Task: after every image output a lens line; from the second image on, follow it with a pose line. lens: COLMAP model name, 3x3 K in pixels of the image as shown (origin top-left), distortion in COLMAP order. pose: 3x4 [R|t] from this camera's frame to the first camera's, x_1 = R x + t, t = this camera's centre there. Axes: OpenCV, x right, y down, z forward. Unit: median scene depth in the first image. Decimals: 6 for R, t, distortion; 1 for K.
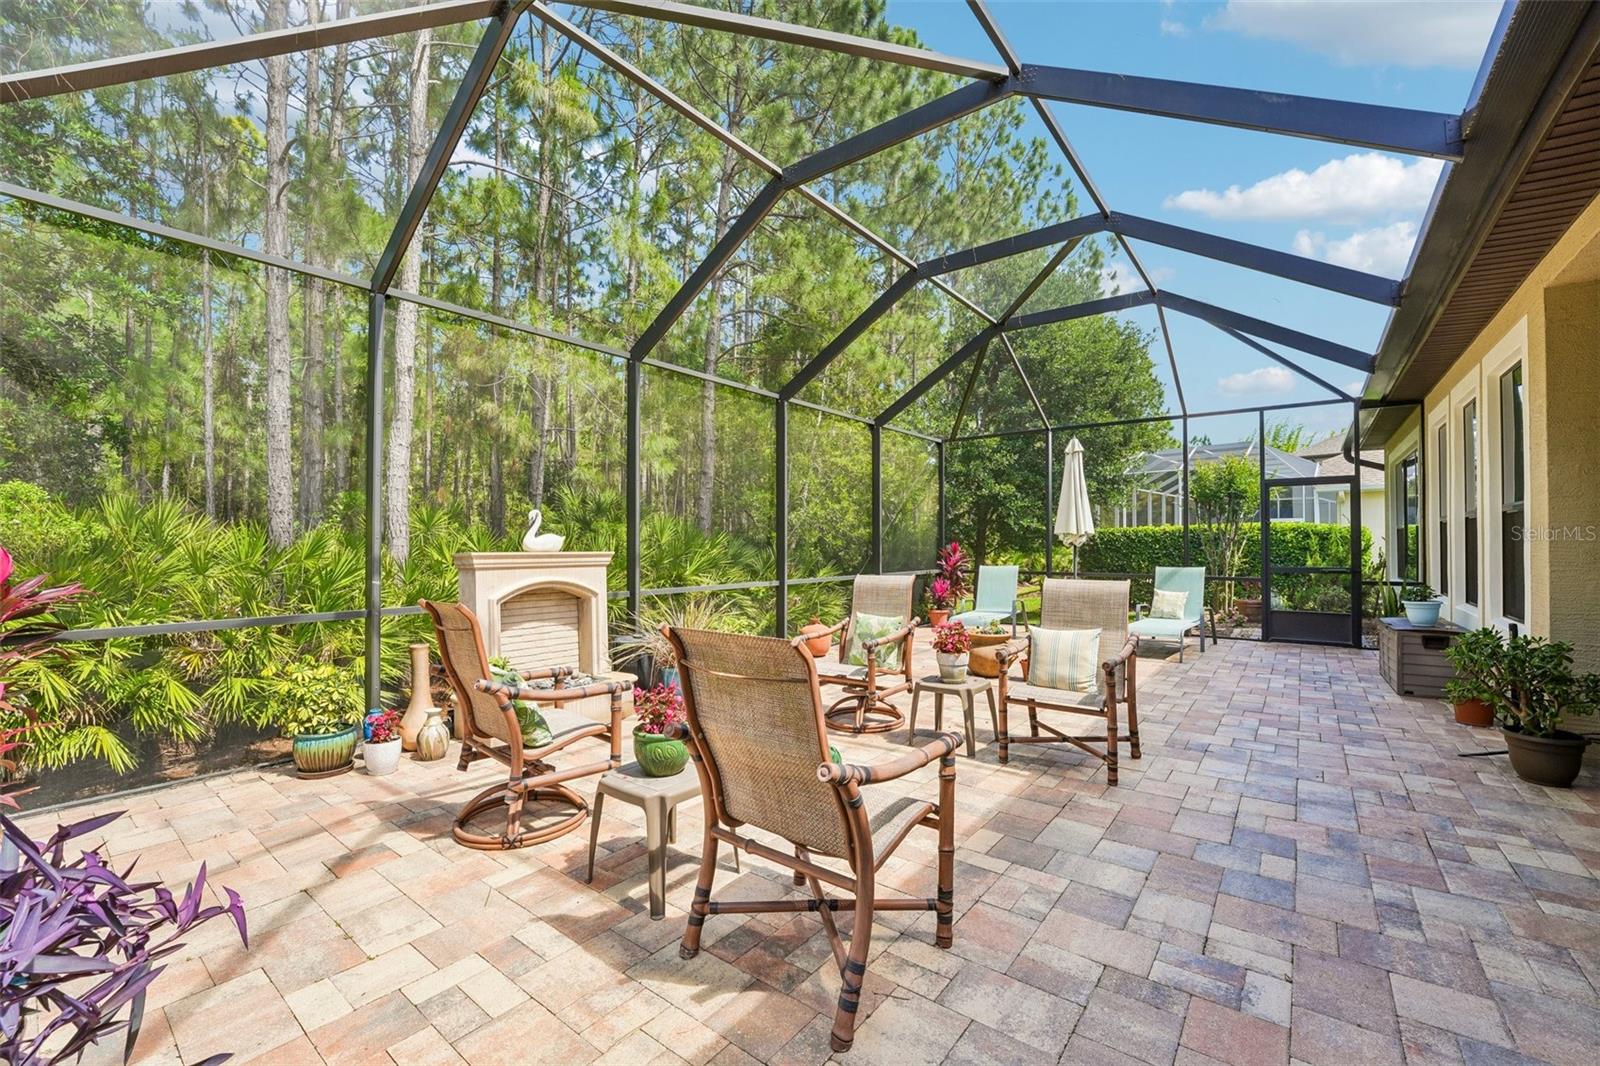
lens RADIAL K [[653.6, 0, 794.8], [0, 653.6, 532.1], [0, 0, 1]] dist [-0.025547, 0.000239]
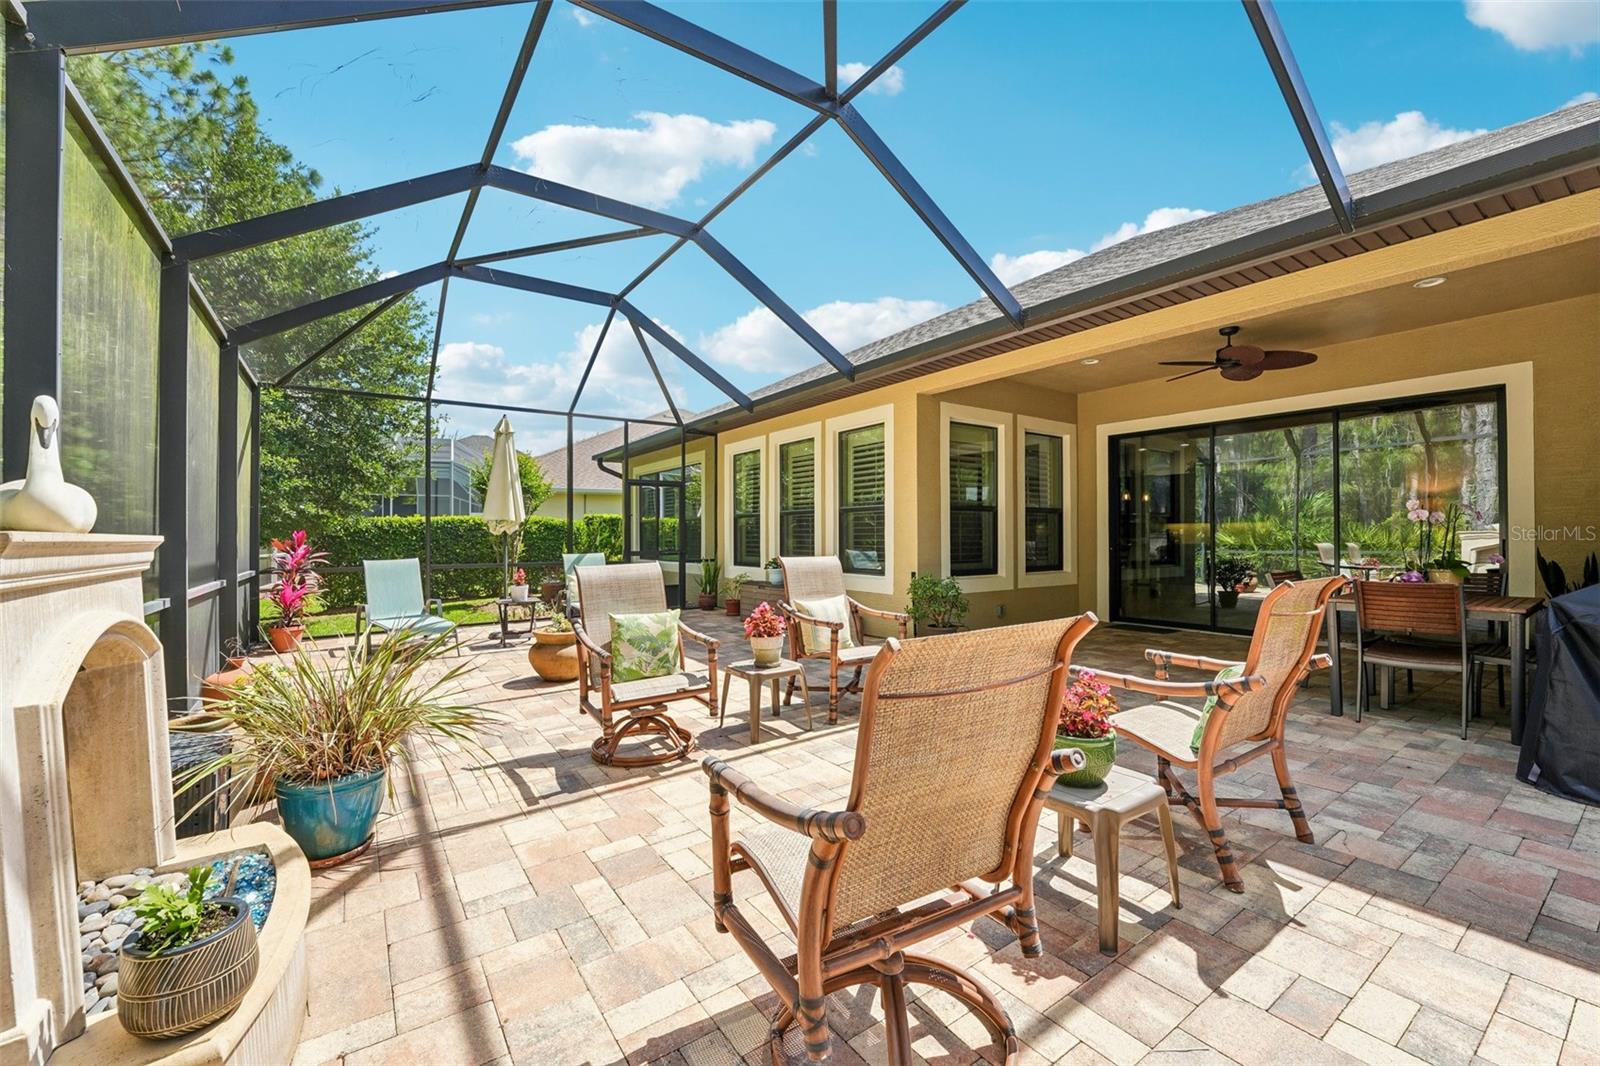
lens RADIAL K [[653.6, 0, 794.8], [0, 653.6, 532.1], [0, 0, 1]] dist [-0.025547, 0.000239]
pose [[0.297254, 0.002066, 0.954796, -0.637524], [-0.008933, 0.999960, 0.000618, 0.026331], [-0.954757, -0.008713, 0.297260, 0.628831]]
